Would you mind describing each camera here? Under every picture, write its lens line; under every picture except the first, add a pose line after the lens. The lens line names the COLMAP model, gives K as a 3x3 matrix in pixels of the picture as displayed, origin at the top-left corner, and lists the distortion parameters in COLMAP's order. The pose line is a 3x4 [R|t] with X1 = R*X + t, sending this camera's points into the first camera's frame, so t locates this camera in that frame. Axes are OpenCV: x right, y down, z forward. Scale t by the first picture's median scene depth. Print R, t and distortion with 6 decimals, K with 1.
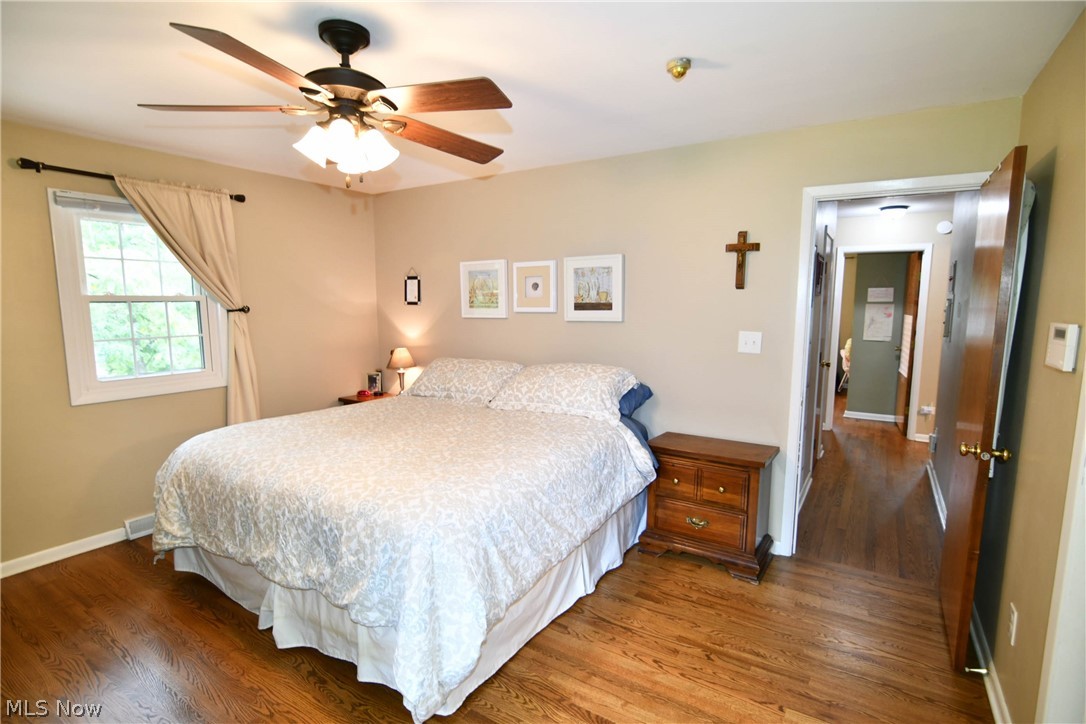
lens RADIAL K [[529.9, 0, 548.0], [0, 529.9, 368.5], [0, 0, 1]] dist [-0.023049, 0.005976]
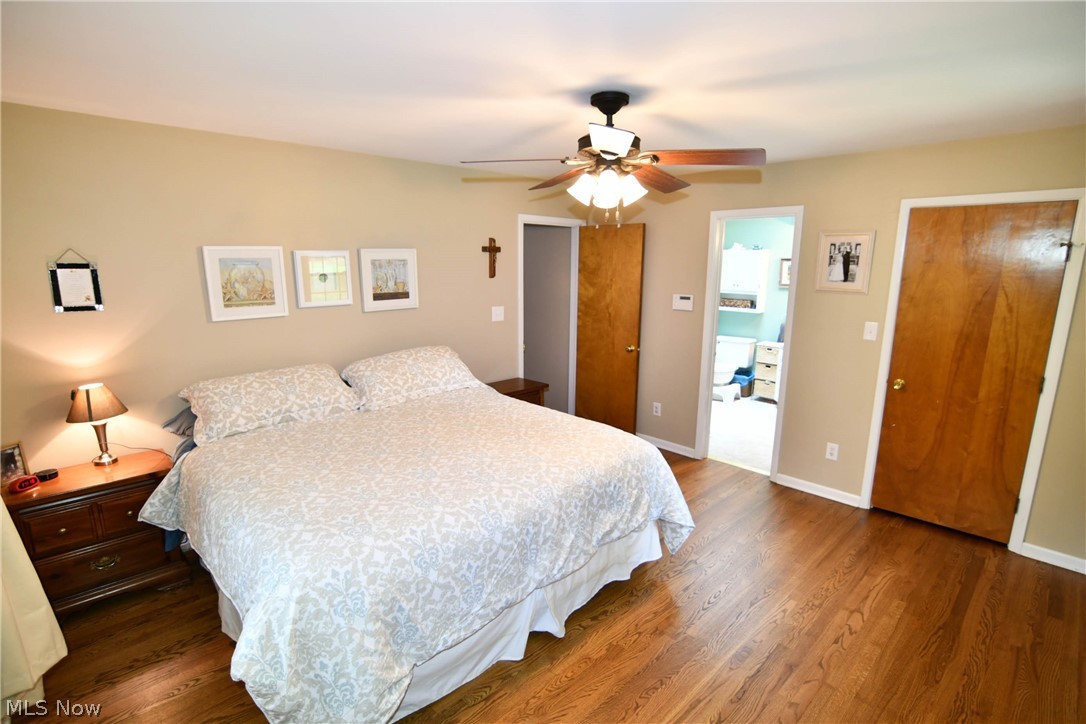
lens RADIAL K [[529.9, 0, 548.7], [0, 529.9, 361.6], [0, 0, 1]] dist [-0.023049, 0.005976]
pose [[0.238652, -0.192586, 0.951817, -0.879718], [0.107915, 0.979327, 0.171094, -0.134361], [-0.965090, 0.061883, 0.254501, 0.420641]]
